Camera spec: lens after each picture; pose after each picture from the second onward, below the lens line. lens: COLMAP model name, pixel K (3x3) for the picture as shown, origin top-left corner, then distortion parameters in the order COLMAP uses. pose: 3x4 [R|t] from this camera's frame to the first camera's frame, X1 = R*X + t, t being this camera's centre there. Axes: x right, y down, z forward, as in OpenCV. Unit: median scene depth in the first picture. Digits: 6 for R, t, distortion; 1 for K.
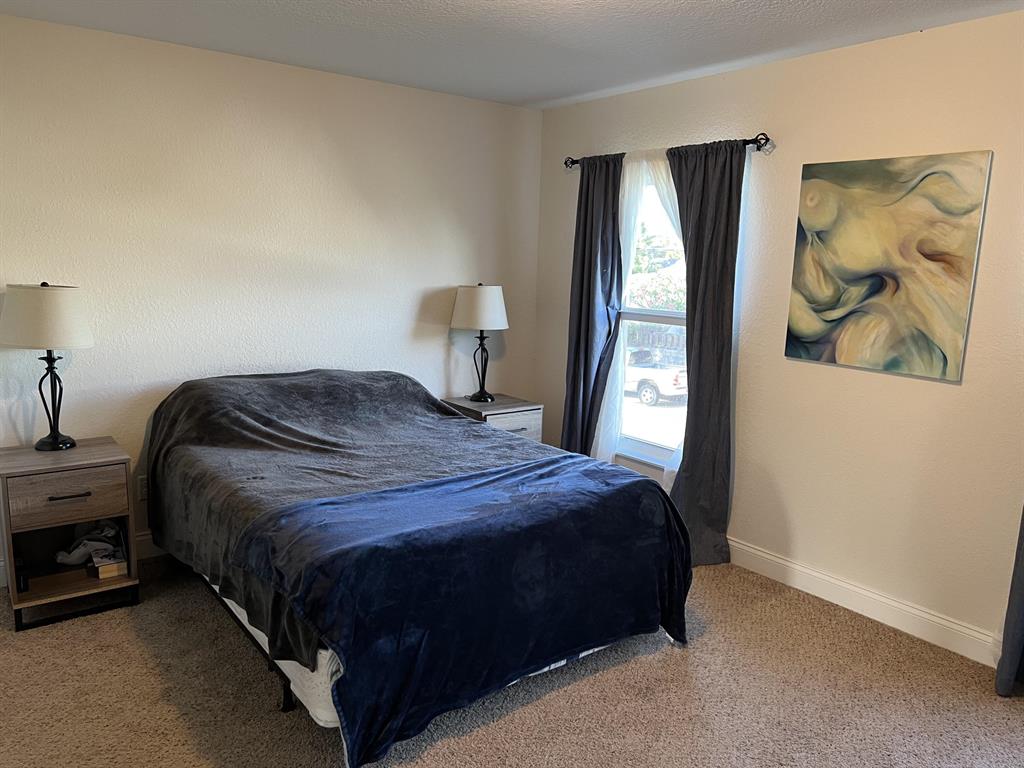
lens RADIAL K [[766.3, 0, 512.0], [0, 766.3, 384.0], [0, 0, 1]] dist [0.068475, -0.073027]
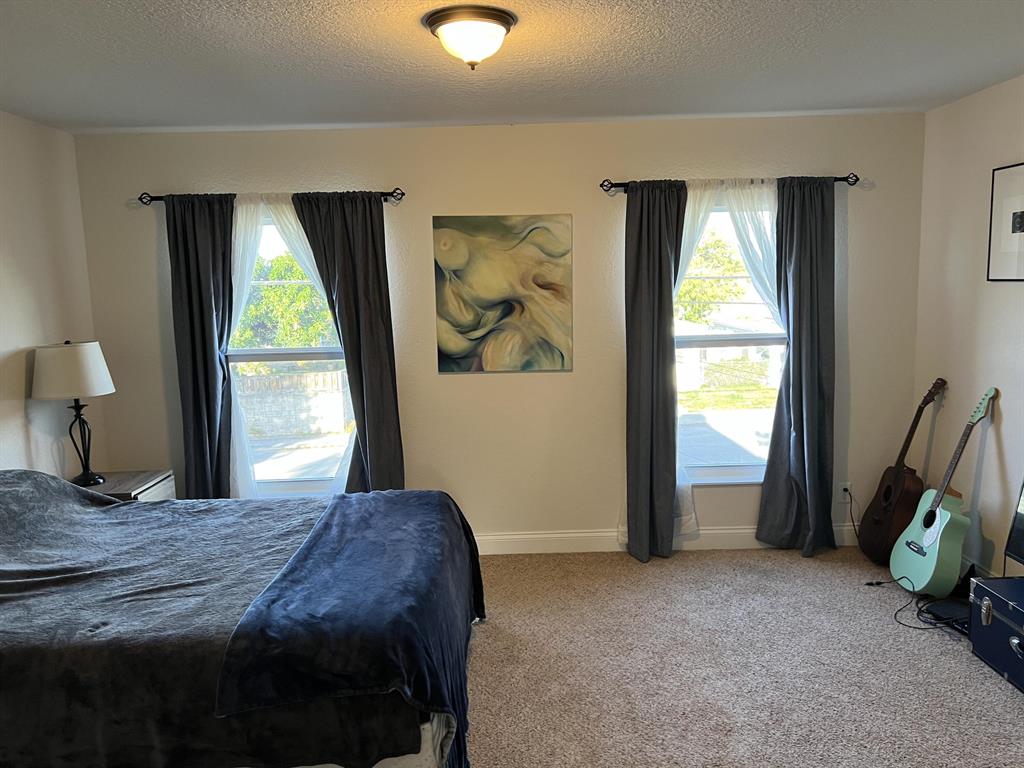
lens RADIAL K [[766.3, 0, 512.0], [0, 766.3, 384.0], [0, 0, 1]] dist [0.068475, -0.073027]
pose [[0.598058, -0.151656, 0.786973, -0.565431], [0.175143, 0.982931, 0.056320, -0.069790], [-0.782082, 0.104150, 0.614411, 0.181879]]
